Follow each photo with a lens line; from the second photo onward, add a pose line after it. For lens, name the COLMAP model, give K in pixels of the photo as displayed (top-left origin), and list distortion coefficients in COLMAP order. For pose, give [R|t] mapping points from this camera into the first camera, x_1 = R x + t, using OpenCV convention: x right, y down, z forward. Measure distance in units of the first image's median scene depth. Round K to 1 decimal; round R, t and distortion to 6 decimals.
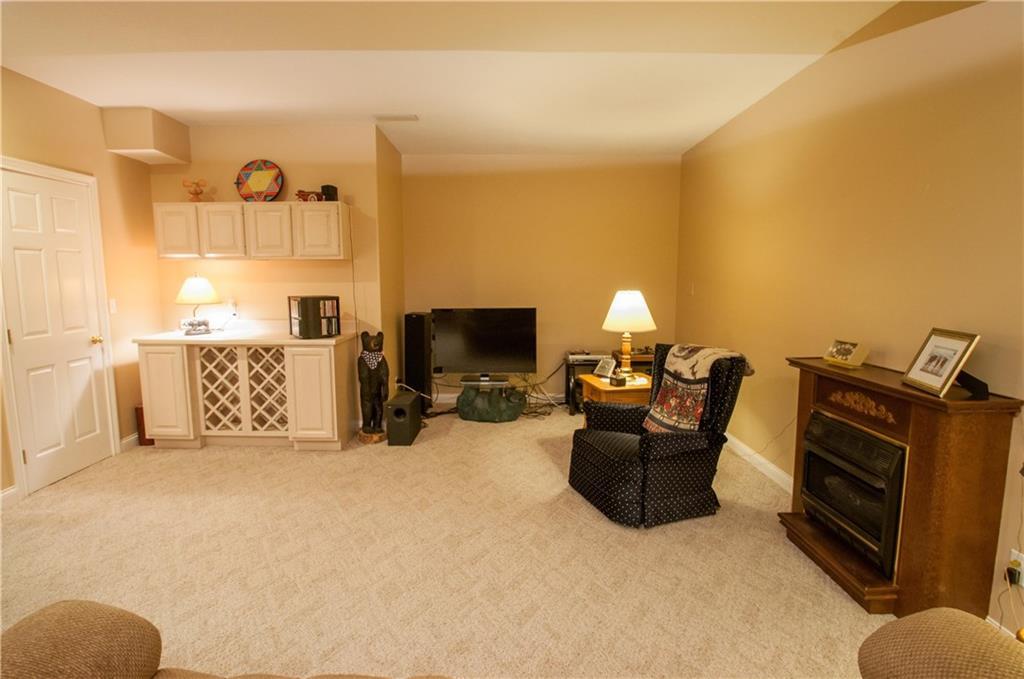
lens RADIAL K [[525.3, 0, 510.1], [0, 525.3, 341.0], [0, 0, 1]] dist [-0.014471, -0.002532]
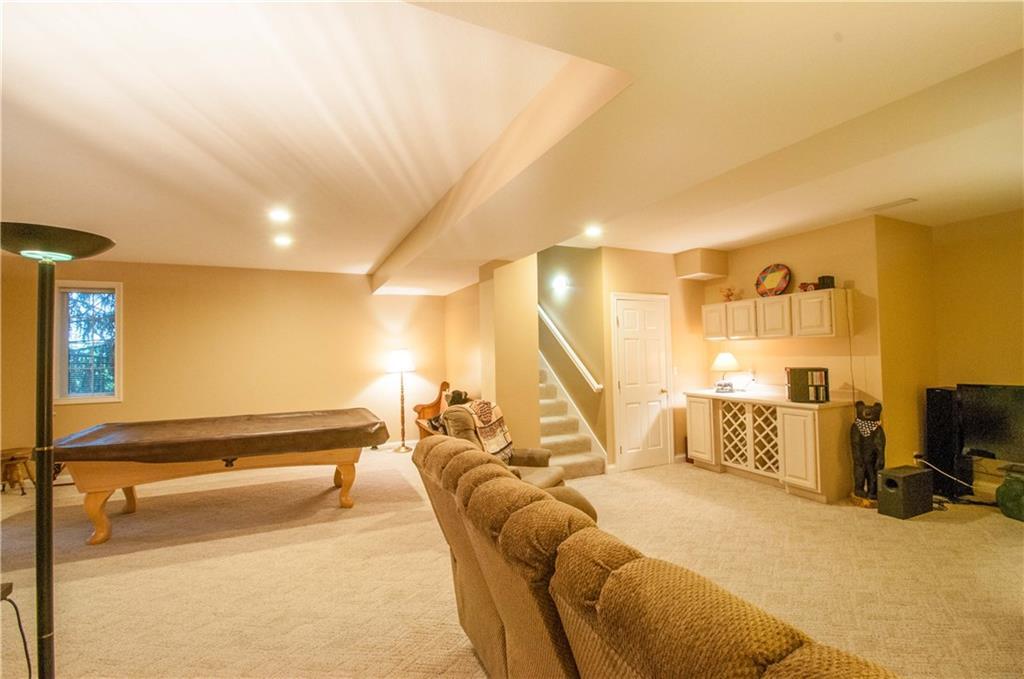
lens RADIAL K [[447.9, 0, 507.6], [0, 447.9, 341.8], [0, 0, 1]] dist [-0.005287, -0.001732]
pose [[0.429606, -0.029720, -0.902527, 0.264363], [-0.093585, 0.992611, -0.077233, 0.000150], [0.898154, 0.117643, 0.423650, -0.072978]]
